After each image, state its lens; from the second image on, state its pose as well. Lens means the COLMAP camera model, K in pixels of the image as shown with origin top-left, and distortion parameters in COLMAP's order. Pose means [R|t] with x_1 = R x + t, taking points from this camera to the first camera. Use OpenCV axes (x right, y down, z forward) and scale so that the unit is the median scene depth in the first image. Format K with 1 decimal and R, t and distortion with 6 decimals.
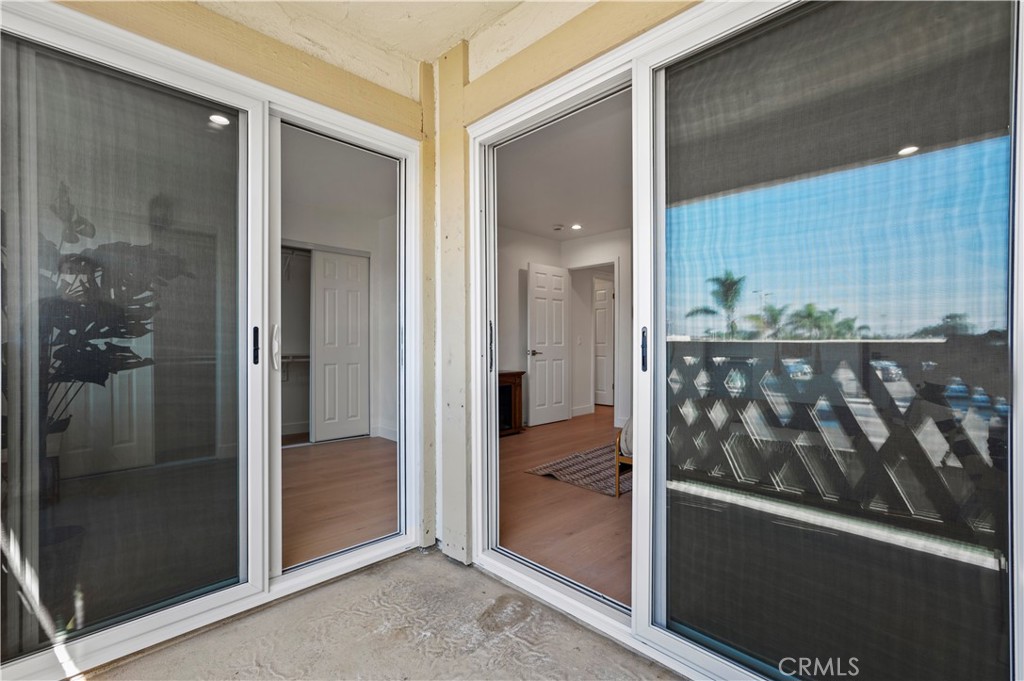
lens RADIAL K [[442.0, 0, 512.8], [0, 442.0, 345.6], [0, 0, 1]] dist [-0.009782, 0.005640]
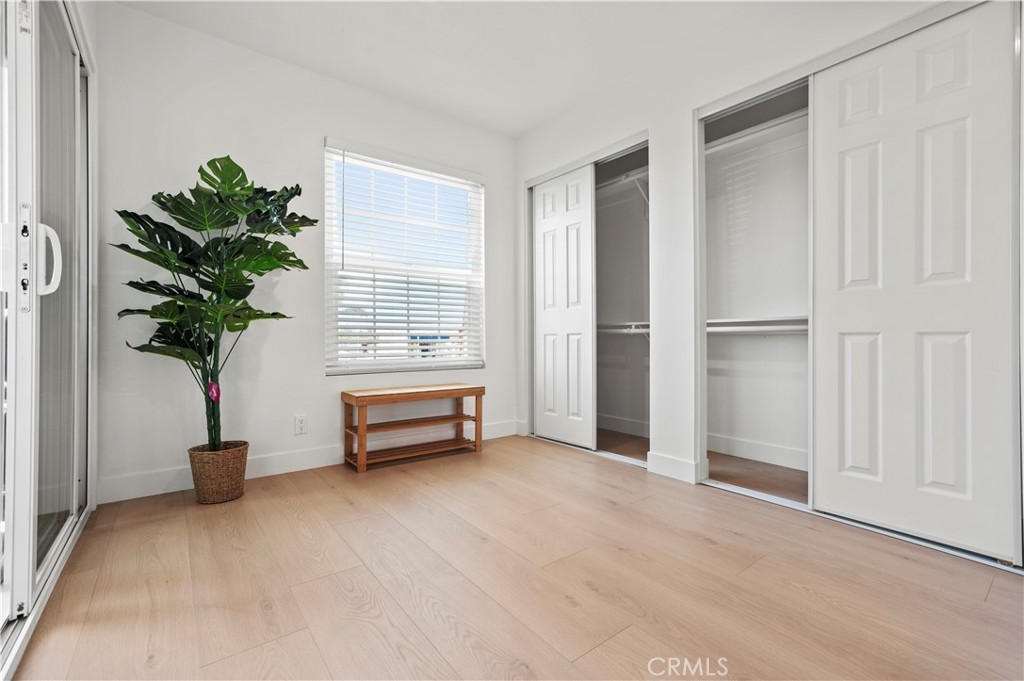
lens RADIAL K [[442.0, 0, 509.3], [0, 442.0, 335.5], [0, 0, 1]] dist [-0.009782, 0.005640]
pose [[-0.138381, -0.009685, -0.990332, 0.032541], [0.001202, 0.999950, -0.009947, 0.047579], [0.990378, -0.002567, -0.138362, 0.737230]]
